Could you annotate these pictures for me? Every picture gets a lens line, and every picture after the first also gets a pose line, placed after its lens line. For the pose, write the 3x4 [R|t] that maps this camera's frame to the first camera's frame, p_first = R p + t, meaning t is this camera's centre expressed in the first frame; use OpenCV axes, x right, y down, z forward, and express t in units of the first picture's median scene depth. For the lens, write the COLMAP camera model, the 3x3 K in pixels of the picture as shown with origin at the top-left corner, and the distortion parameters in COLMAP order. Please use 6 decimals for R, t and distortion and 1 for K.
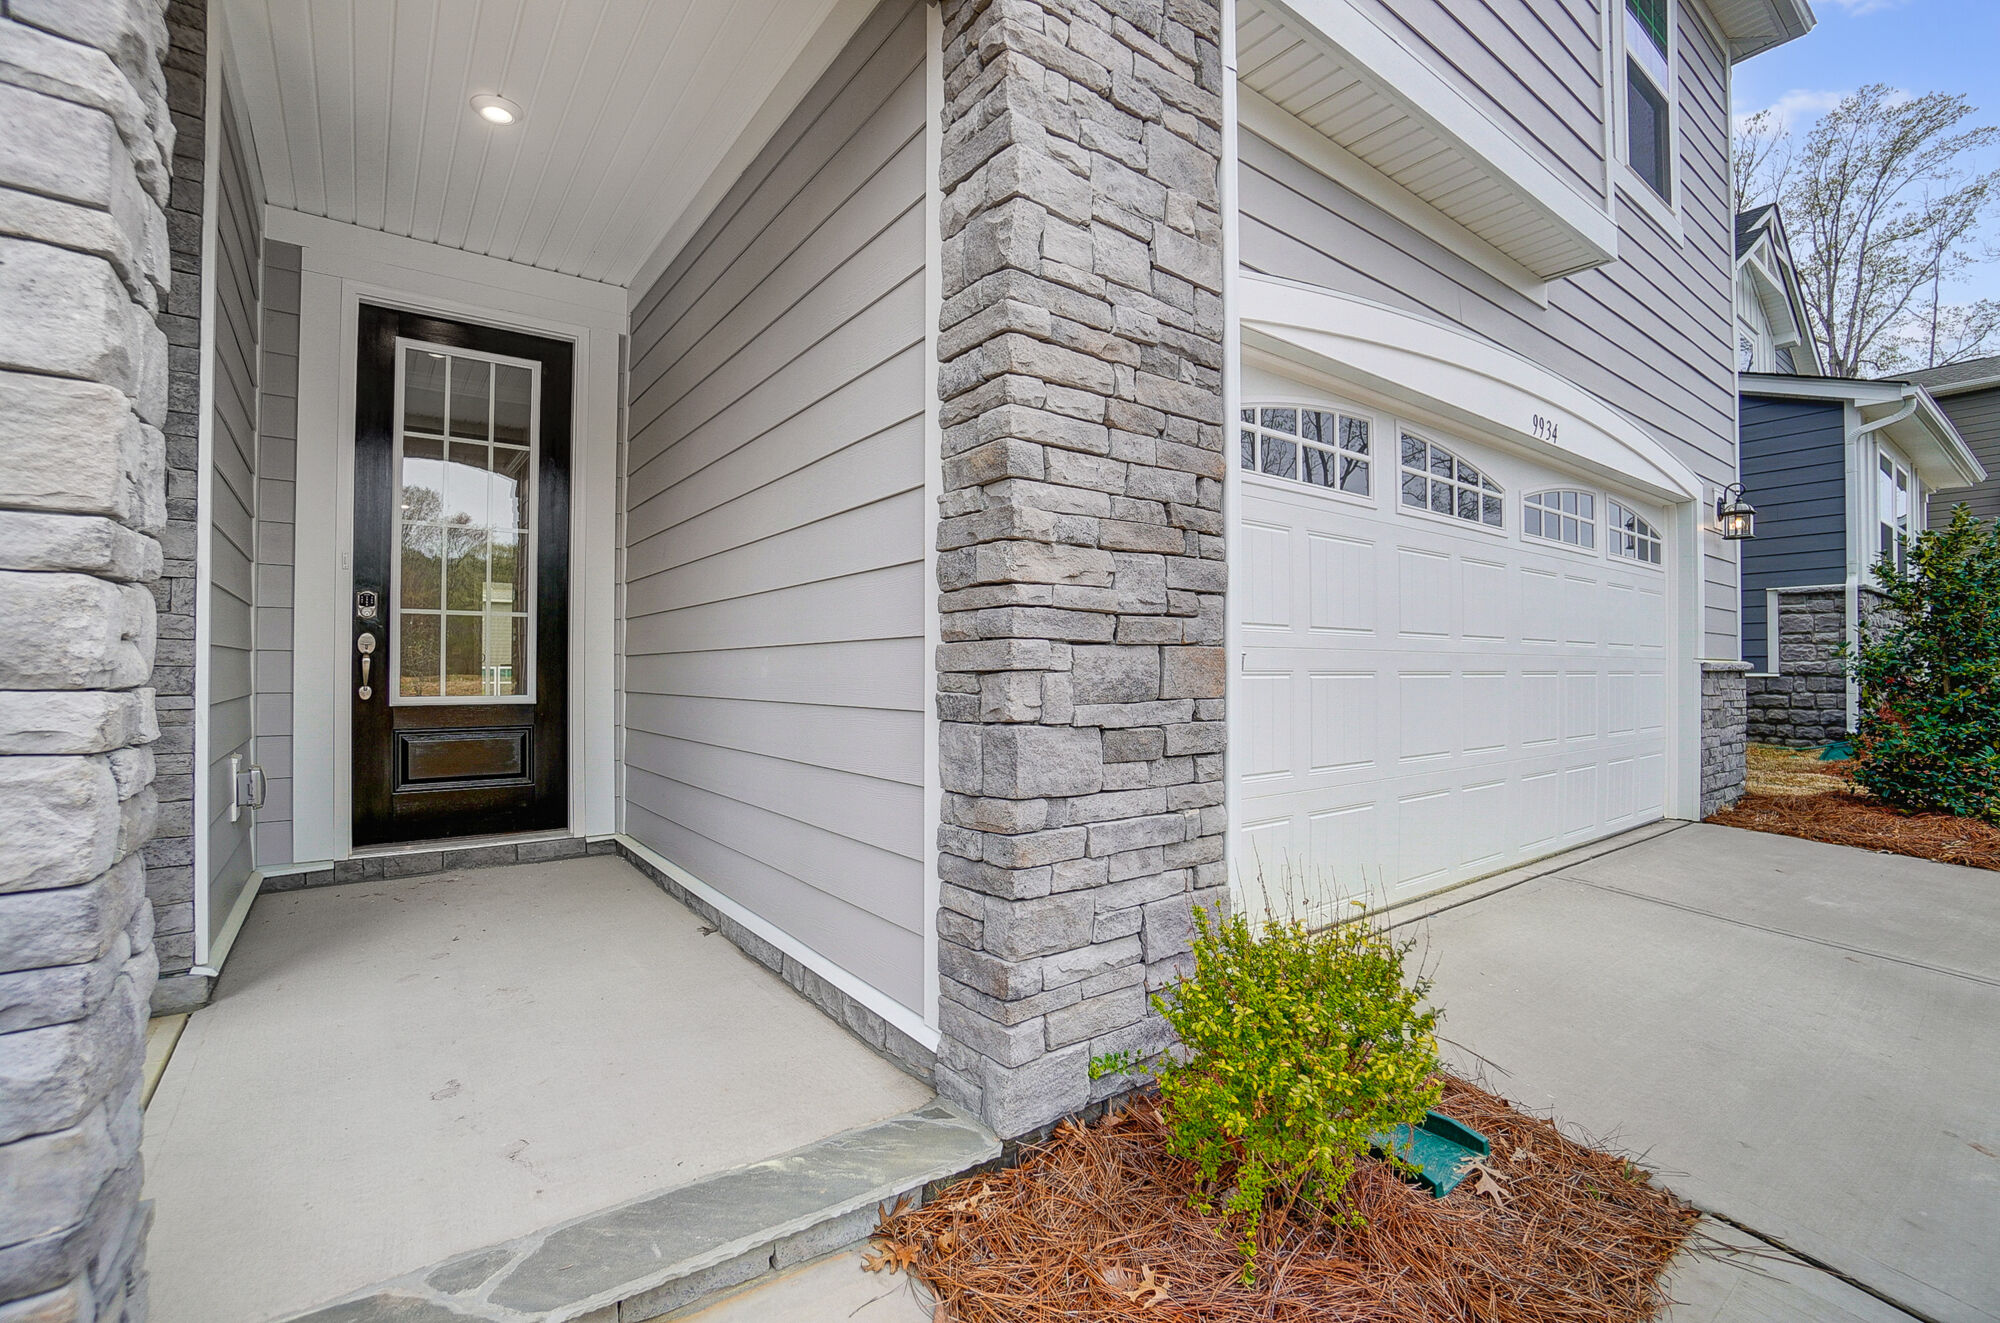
lens RADIAL K [[892.1, 0, 1000.0], [0, 892.1, 661.5], [0, 0, 1]] dist [-0.066207, 0.025931]
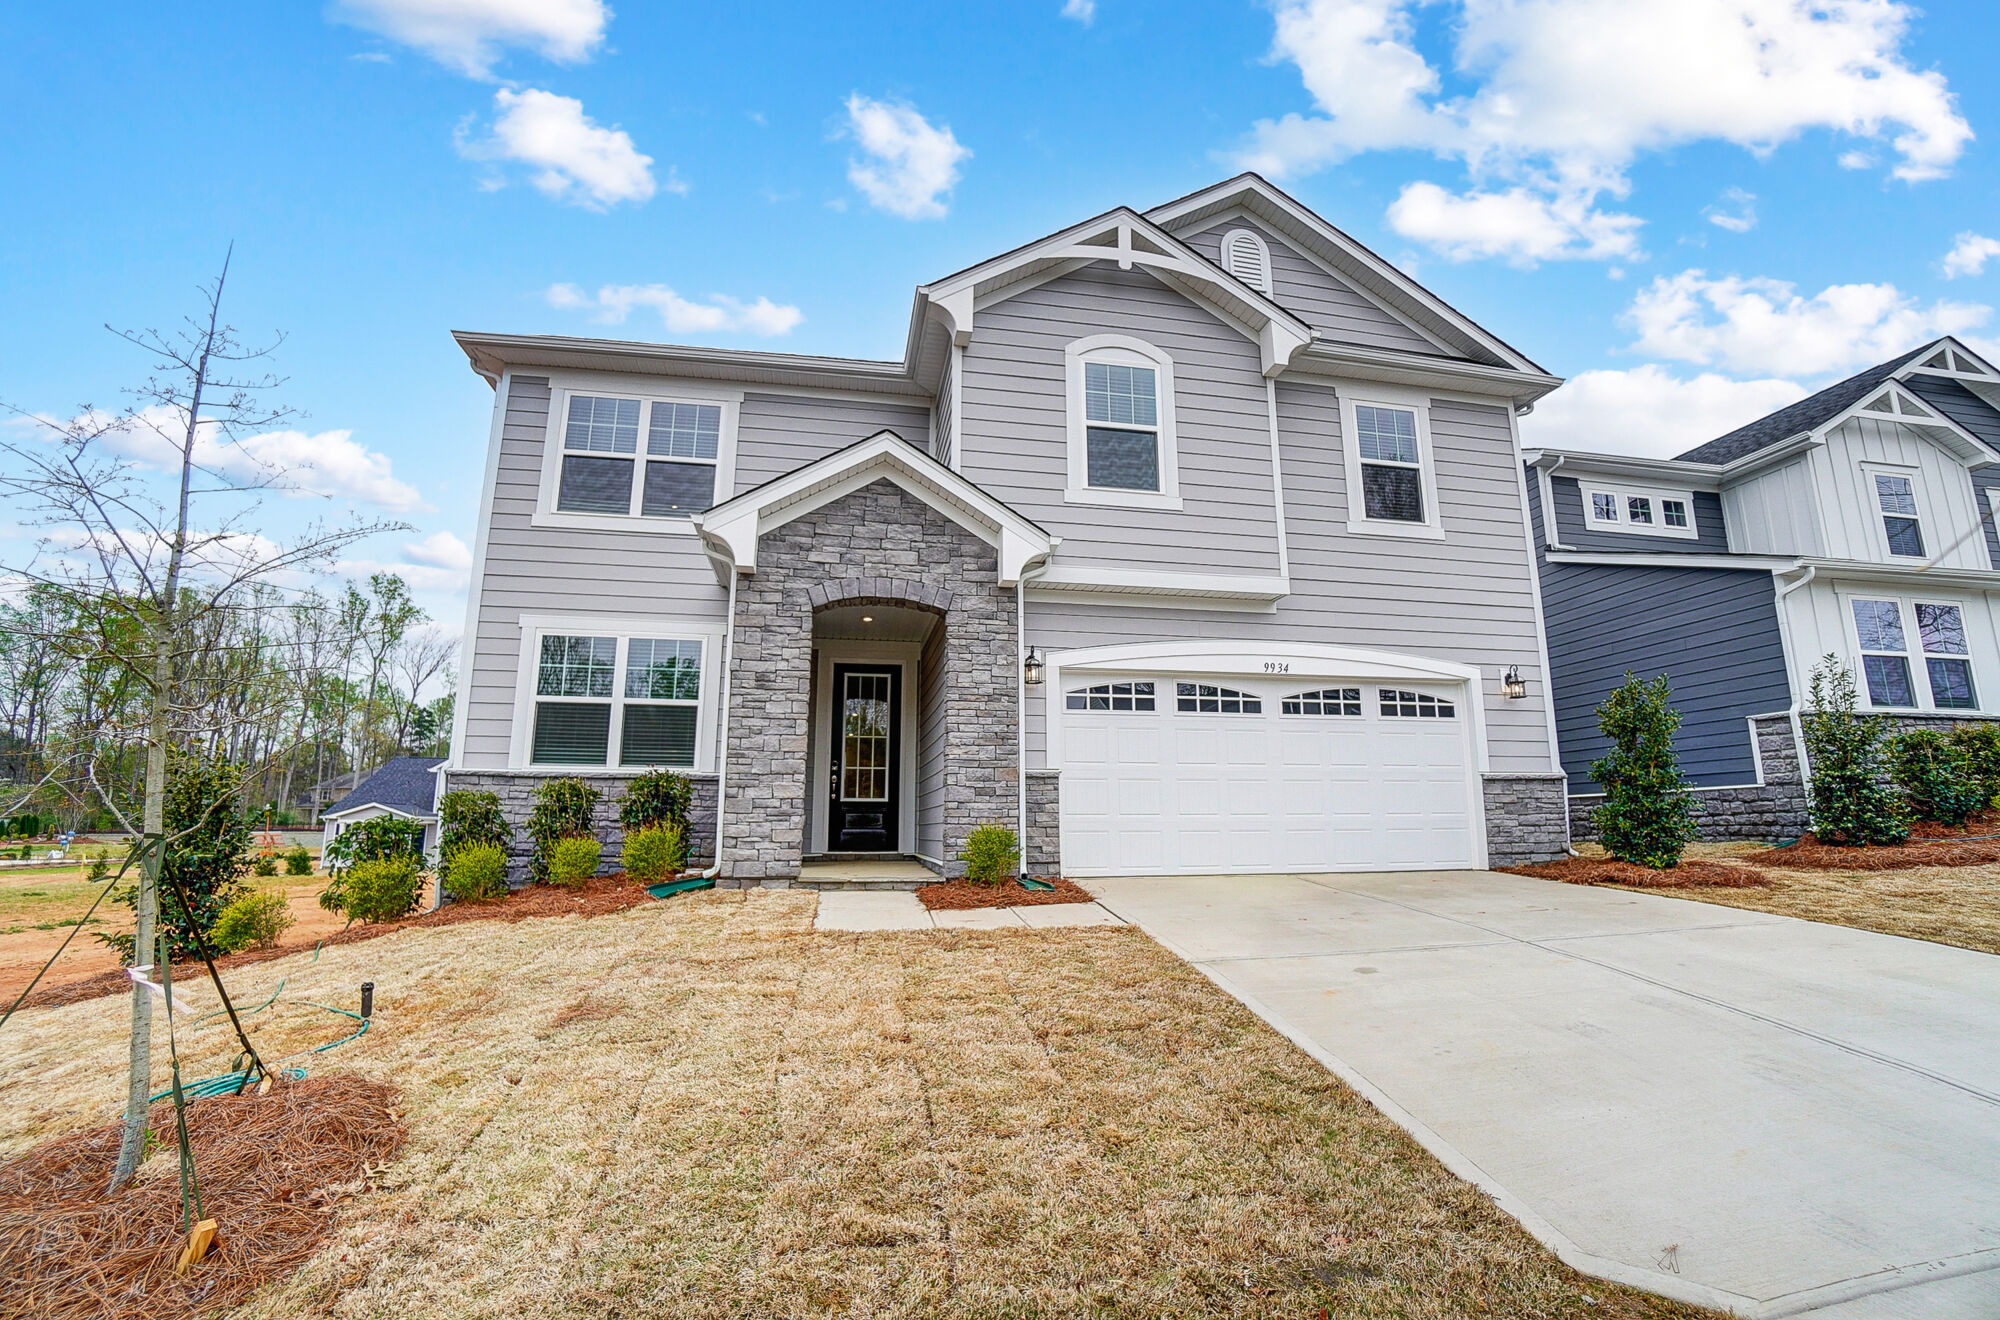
lens RADIAL K [[892.1, 0, 1000.0], [0, 892.1, 660.0], [0, 0, 1]] dist [-0.066207, 0.025931]
pose [[0.898594, -0.085019, -0.430466, 1.045436], [0.007007, 0.983704, -0.179658, 0.119997], [0.438725, 0.158423, 0.884546, -1.401727]]
